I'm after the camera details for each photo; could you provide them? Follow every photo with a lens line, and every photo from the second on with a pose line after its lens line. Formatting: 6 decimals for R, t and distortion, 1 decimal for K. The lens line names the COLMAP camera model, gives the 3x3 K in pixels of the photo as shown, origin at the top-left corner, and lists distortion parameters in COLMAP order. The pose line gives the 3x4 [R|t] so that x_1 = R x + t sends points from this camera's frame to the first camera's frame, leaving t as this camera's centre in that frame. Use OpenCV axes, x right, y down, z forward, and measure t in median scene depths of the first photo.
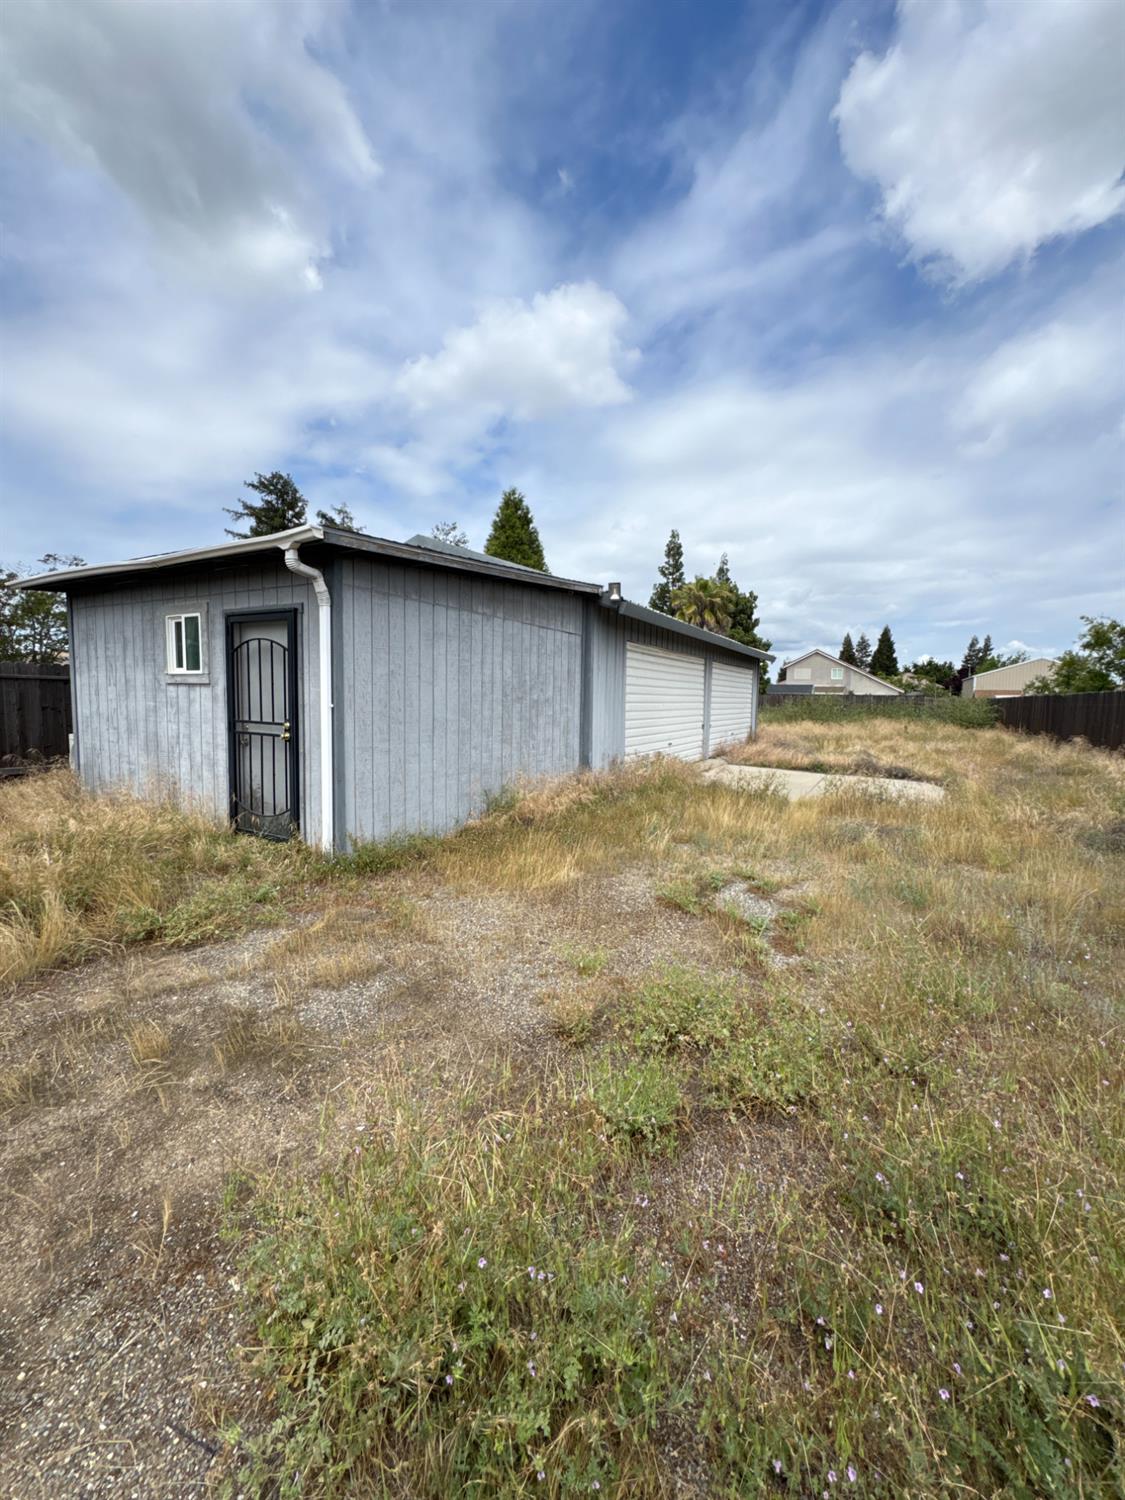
lens RADIAL K [[597.7, 0, 559.7], [0, 597.7, 753.7], [0, 0, 1]] dist [-0.002238, -0.000142]
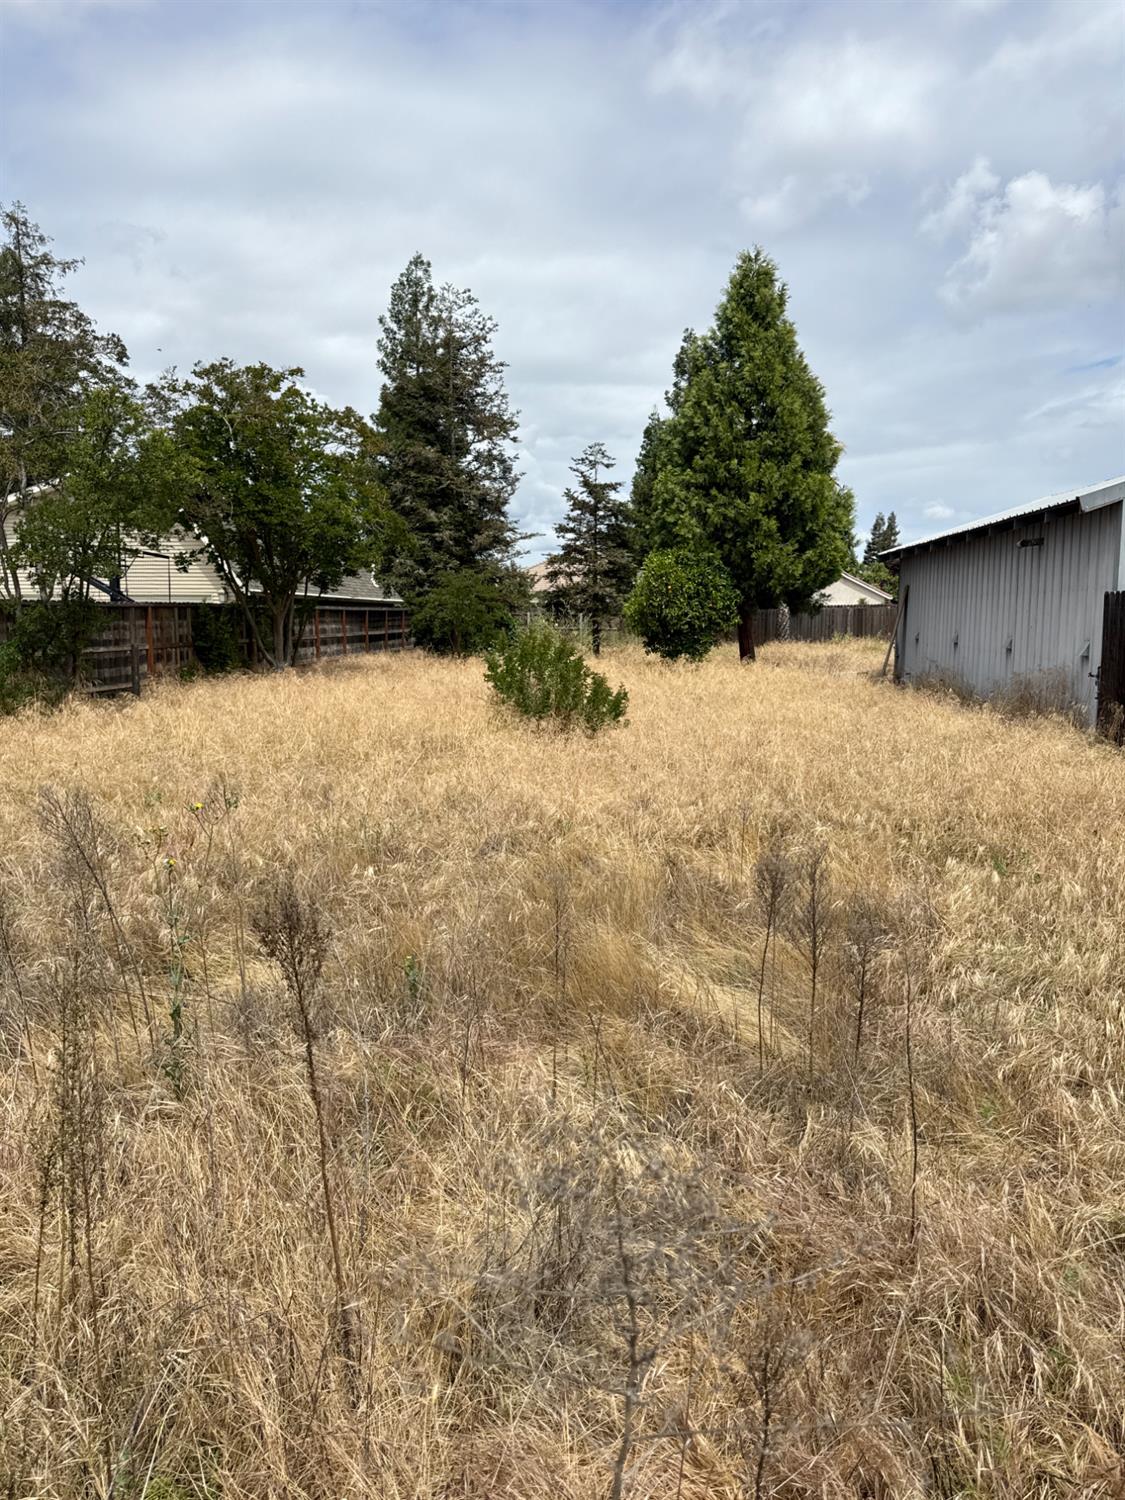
lens RADIAL K [[1061.4, 0, 567.2], [0, 1061.4, 752.3], [0, 0, 1]] dist [0.075629, -0.103724]
pose [[0.907850, -0.073844, 0.412742, -0.334042], [0.059372, 0.997091, 0.047799, -0.010675], [-0.415071, -0.018889, 0.909593, 0.059031]]
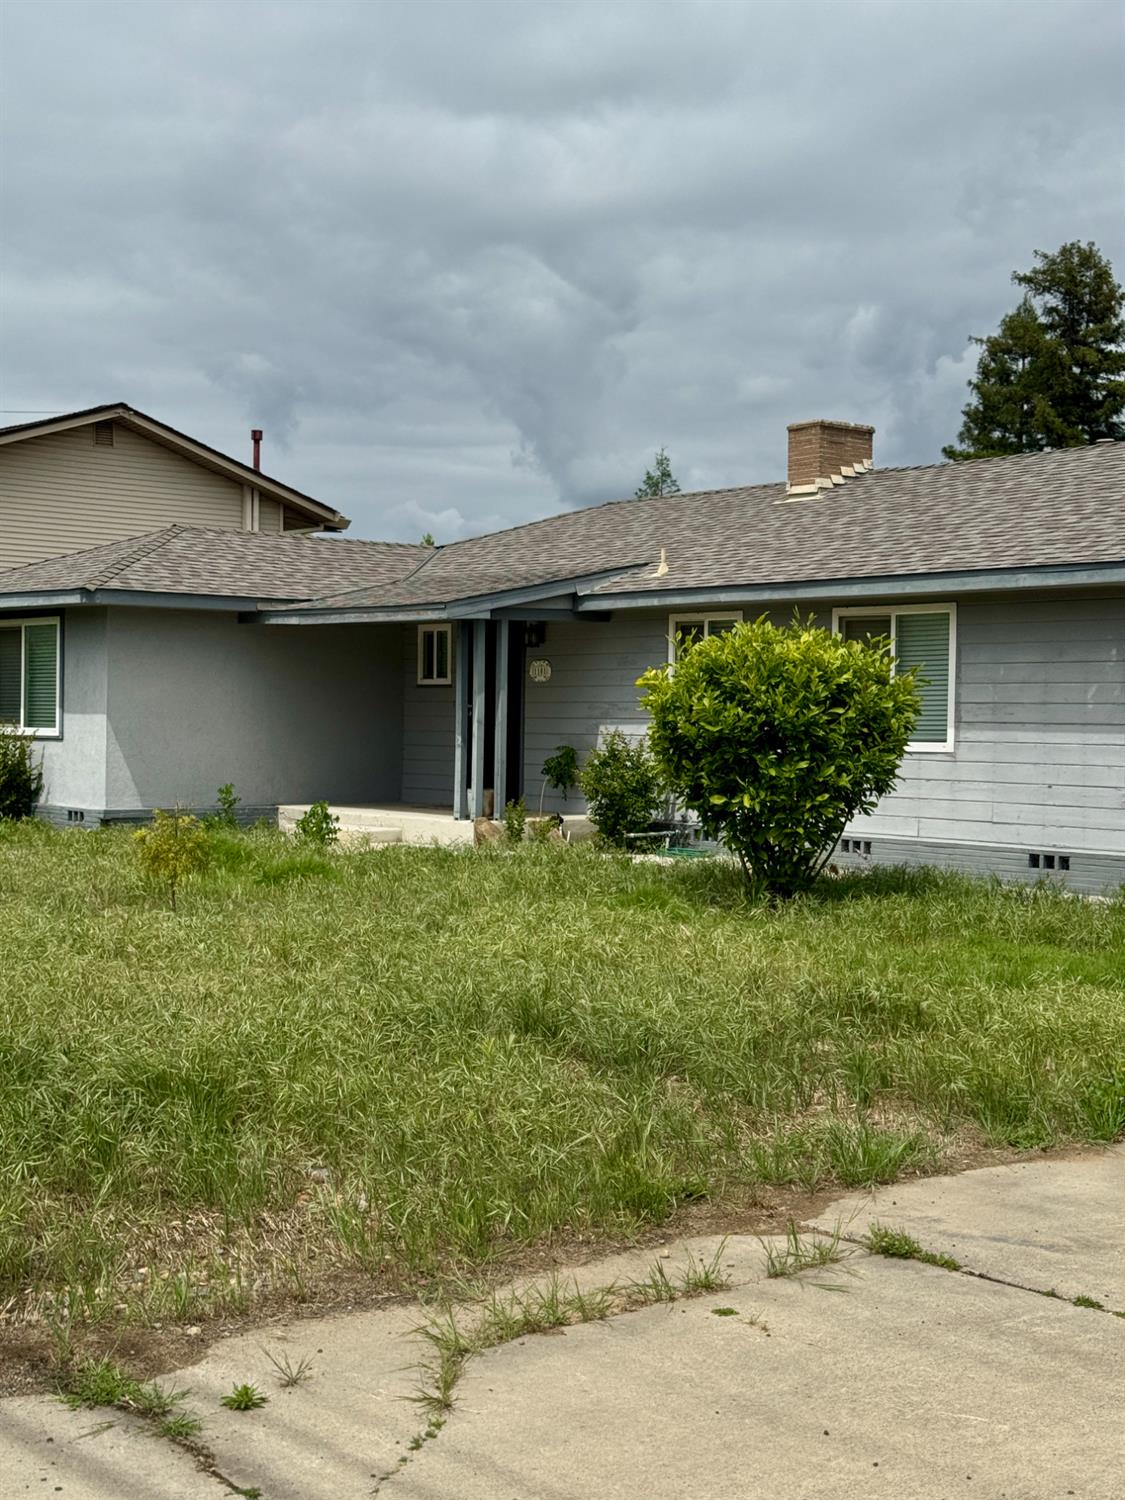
lens RADIAL K [[2106.6, 0, 537.9], [0, 2106.6, 752.6], [0, 0, 1]] dist [0.102045, -0.075875]
pose [[0.931322, -0.000589, -0.364196, -0.265729], [-0.031752, 0.996060, -0.082806, 0.049684], [0.362810, 0.088683, 0.927634, -0.575297]]
